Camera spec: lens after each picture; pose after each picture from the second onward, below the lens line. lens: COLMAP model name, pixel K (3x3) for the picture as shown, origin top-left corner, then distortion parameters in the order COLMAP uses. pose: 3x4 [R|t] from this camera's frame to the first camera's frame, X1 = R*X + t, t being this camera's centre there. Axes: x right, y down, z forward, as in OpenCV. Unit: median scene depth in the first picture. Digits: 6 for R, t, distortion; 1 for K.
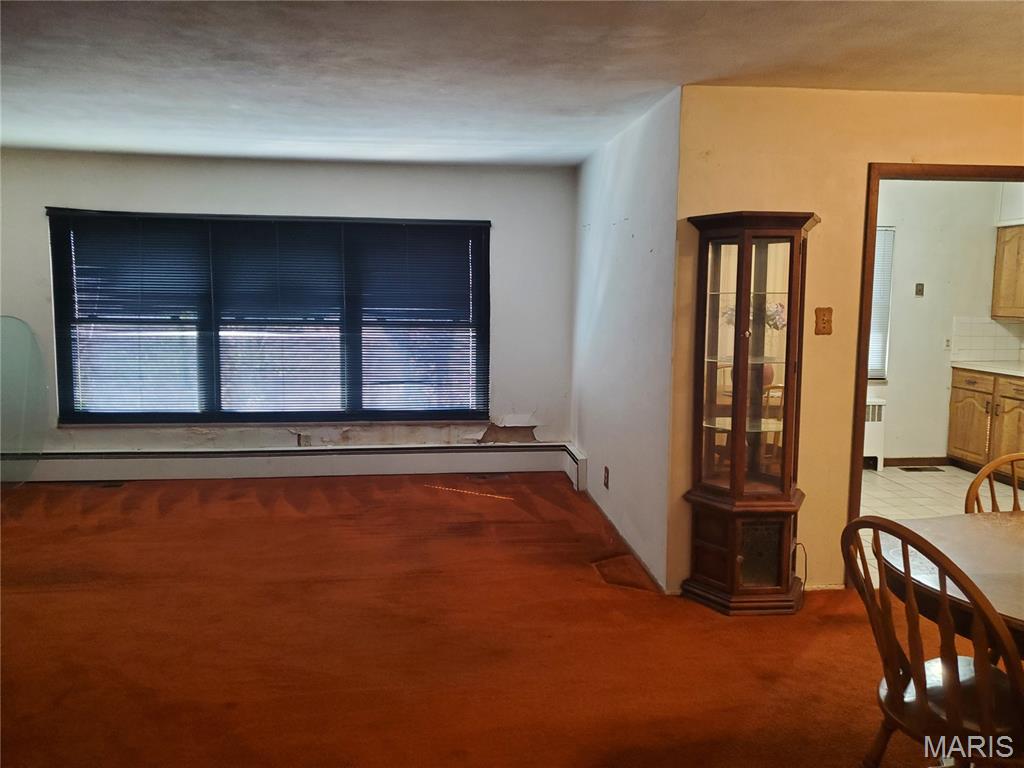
lens RADIAL K [[800.2, 0, 512.0], [0, 800.2, 384.0], [0, 0, 1]] dist [0.009525, 0.006315]
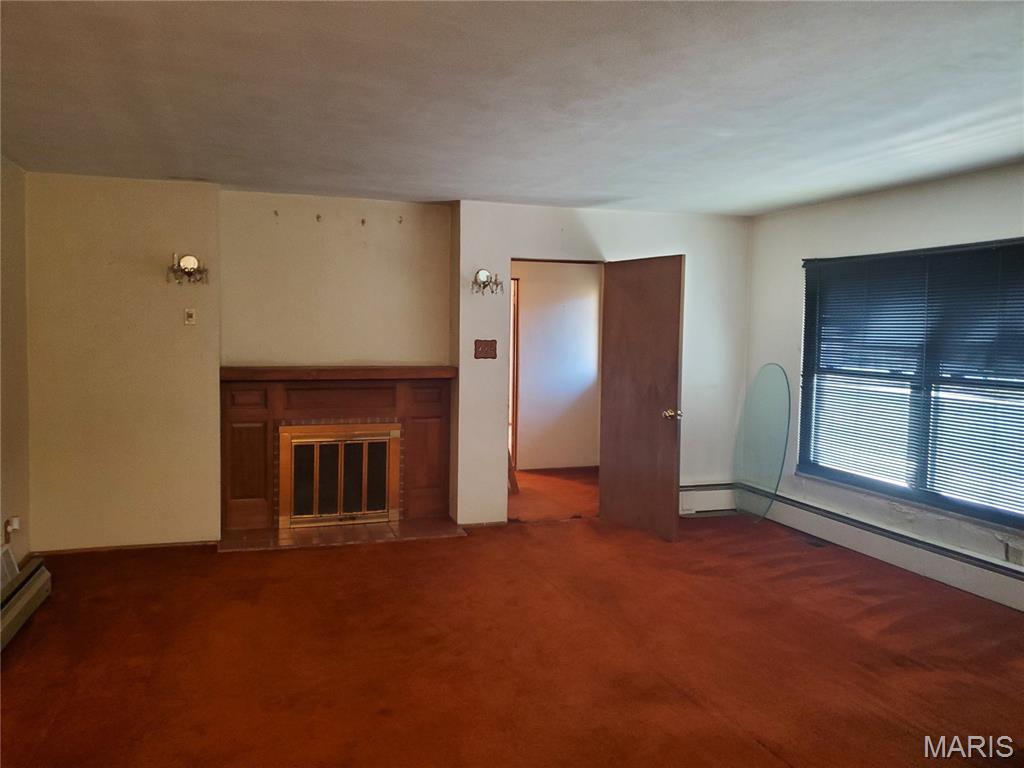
lens RADIAL K [[800.2, 0, 512.0], [0, 800.2, 384.0], [0, 0, 1]] dist [0.009525, 0.006315]
pose [[0.187442, 0.057581, -0.980587, 0.348886], [-0.122979, 0.991801, 0.034731, -0.049131], [0.974547, 0.114082, 0.192986, 0.433698]]
